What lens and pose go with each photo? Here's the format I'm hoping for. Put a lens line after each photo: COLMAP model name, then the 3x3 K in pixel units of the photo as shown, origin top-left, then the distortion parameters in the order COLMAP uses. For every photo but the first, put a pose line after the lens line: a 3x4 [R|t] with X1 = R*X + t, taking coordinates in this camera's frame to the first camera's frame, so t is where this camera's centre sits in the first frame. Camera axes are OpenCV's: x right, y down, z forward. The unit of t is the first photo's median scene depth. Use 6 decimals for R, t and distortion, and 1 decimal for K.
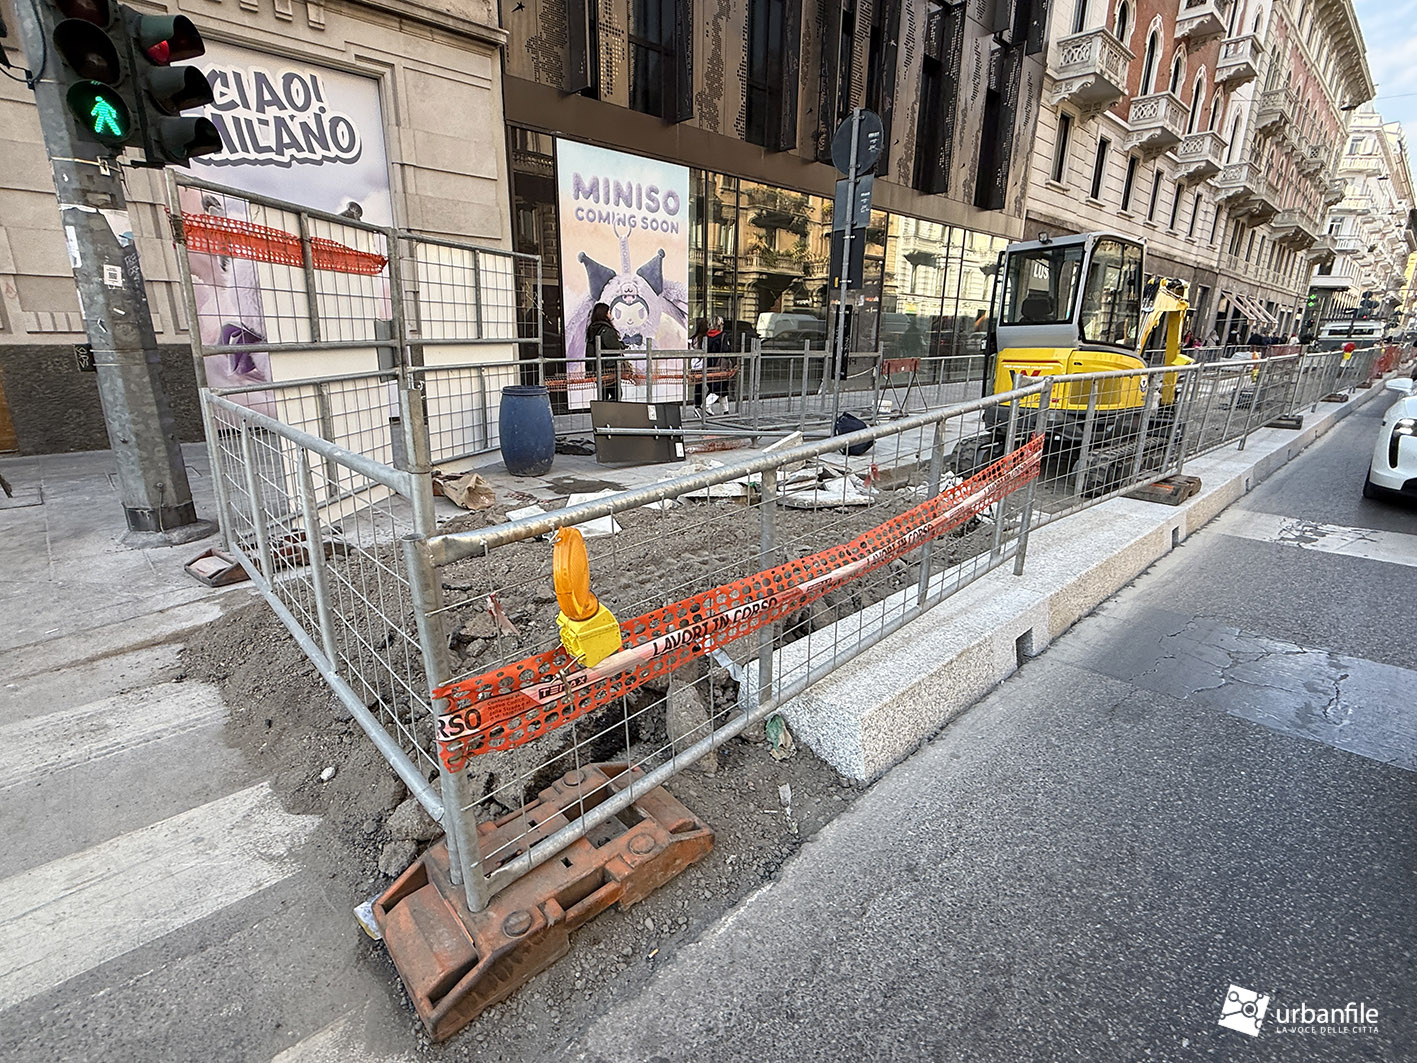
lens RADIAL K [[673.4, 0, 701.8], [0, 673.4, 532.1], [0, 0, 1]] dist [-0.011765, 0.002088]
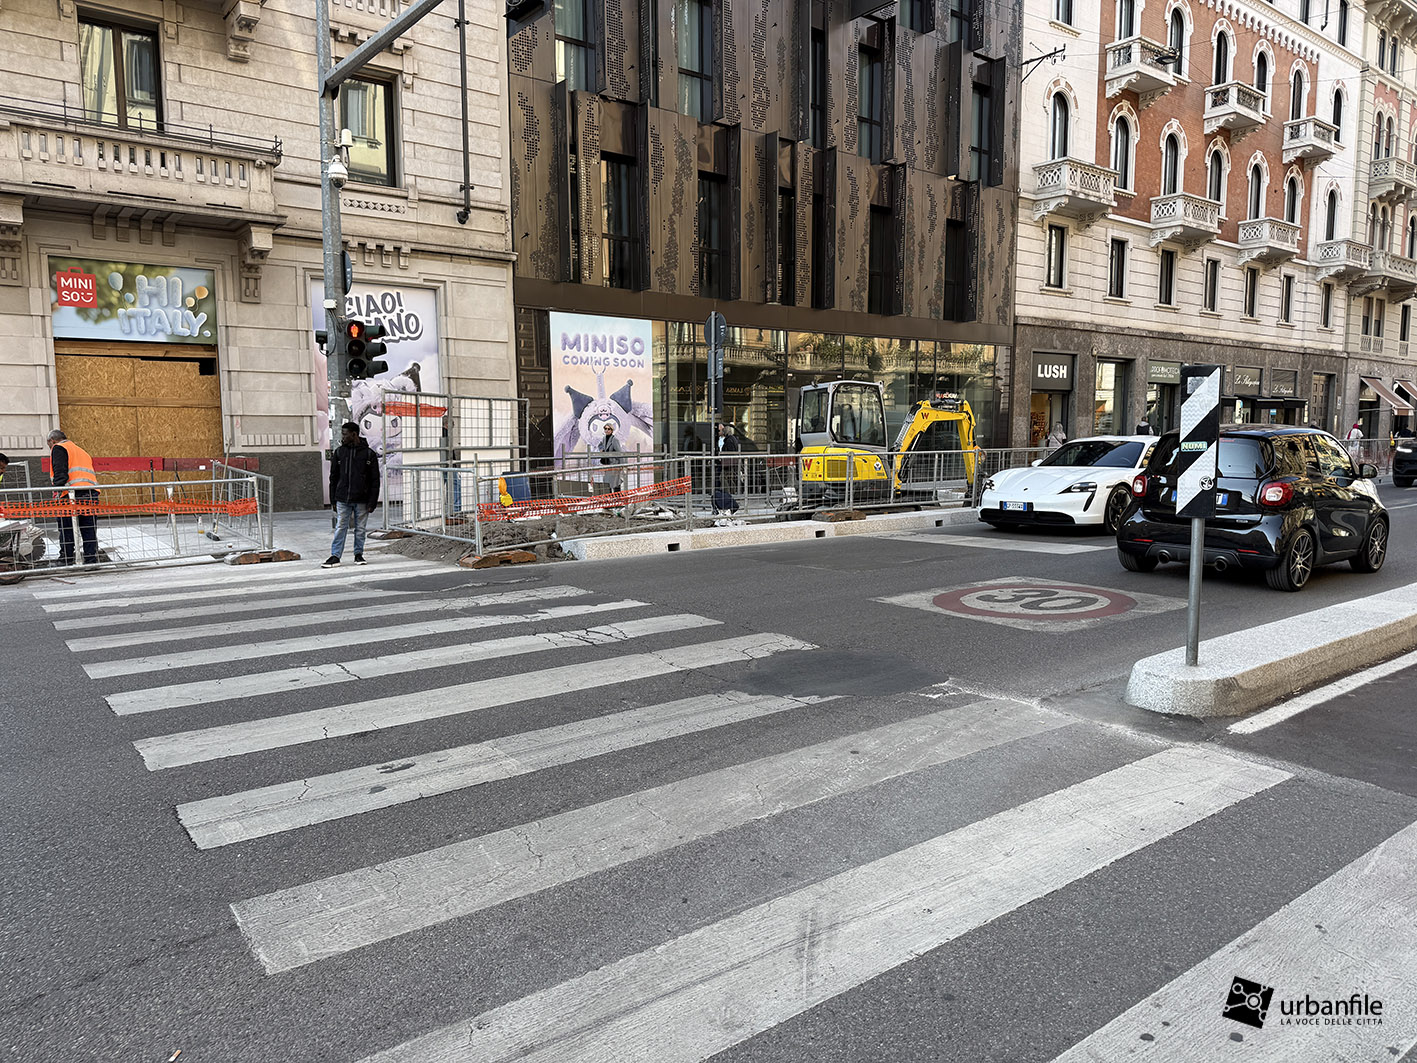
lens RADIAL K [[987.9, 0, 723.3], [0, 987.9, 558.9], [0, 0, 1]] dist [0.045251, -0.056726]
pose [[0.996143, -0.008252, -0.087359, 0.363025], [-0.006350, 0.986178, -0.165569, 0.311332], [0.087518, 0.165485, 0.982321, -1.049958]]
